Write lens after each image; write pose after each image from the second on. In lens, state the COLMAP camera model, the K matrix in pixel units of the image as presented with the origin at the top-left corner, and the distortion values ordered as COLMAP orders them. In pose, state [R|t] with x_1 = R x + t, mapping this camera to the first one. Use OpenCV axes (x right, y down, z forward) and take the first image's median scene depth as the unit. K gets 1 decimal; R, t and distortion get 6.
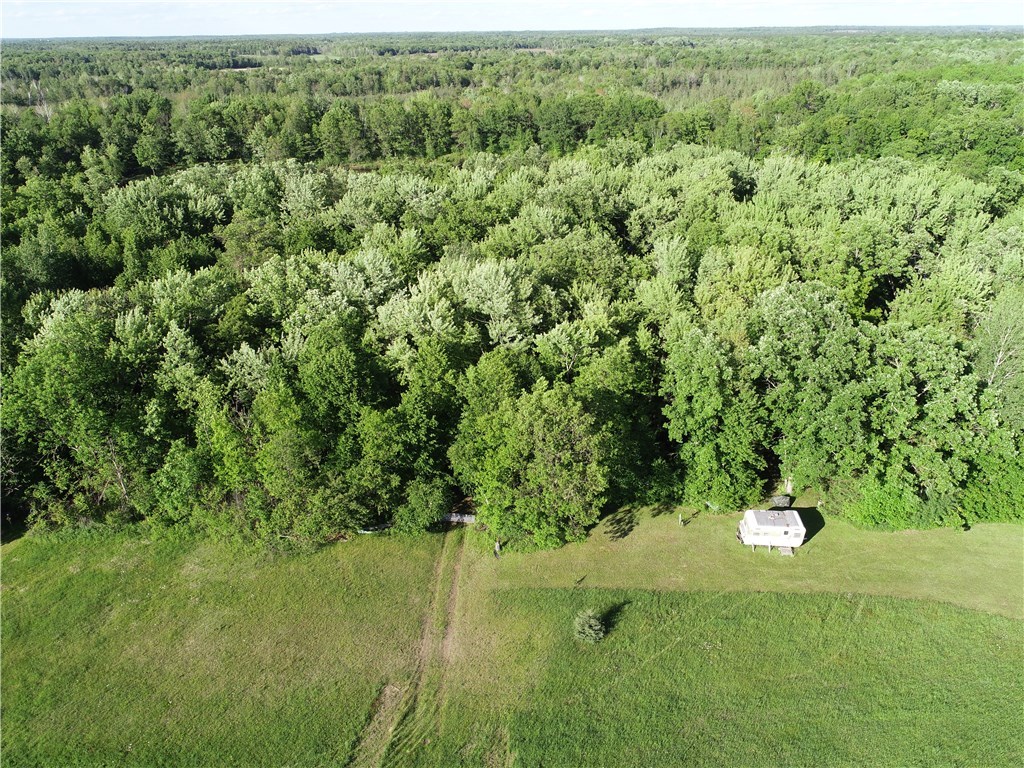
lens RADIAL K [[771.4, 0, 514.8], [0, 771.4, 381.5], [0, 0, 1]] dist [-0.006579, 0.007517]
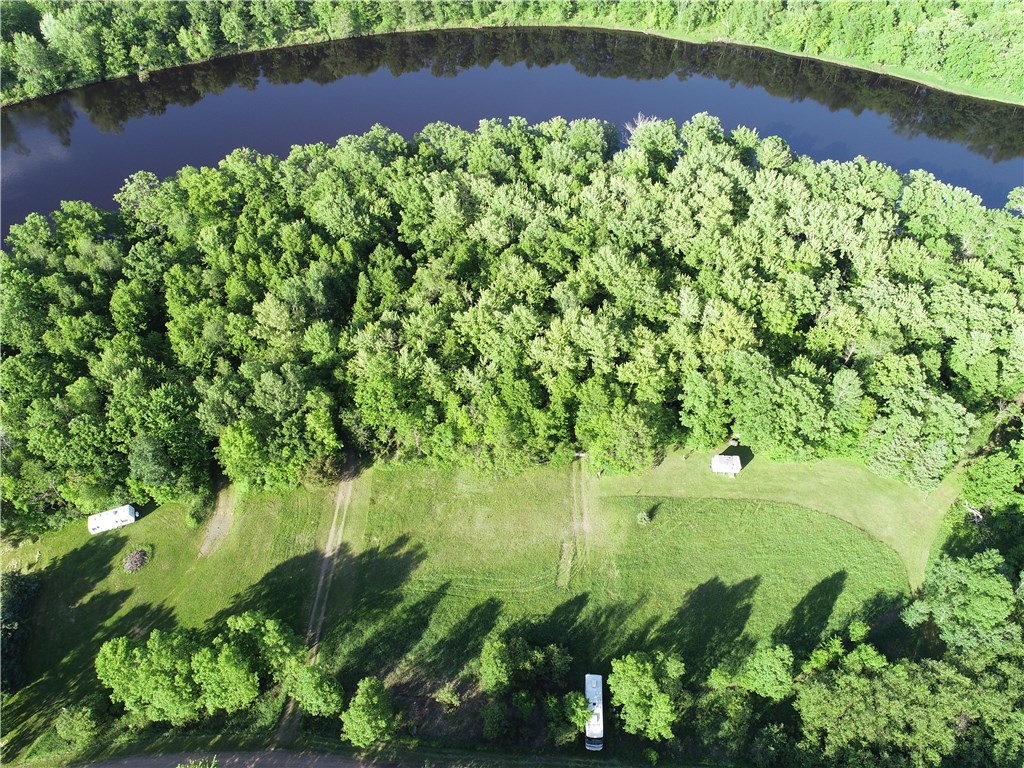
lens RADIAL K [[771.4, 0, 509.5], [0, 771.4, 385.1], [0, 0, 1]] dist [-0.006579, 0.007517]
pose [[0.999982, -0.005750, 0.001543, -0.266236], [0.004814, 0.933449, 0.358678, -0.768506], [-0.003503, -0.358664, 0.933460, -0.902759]]
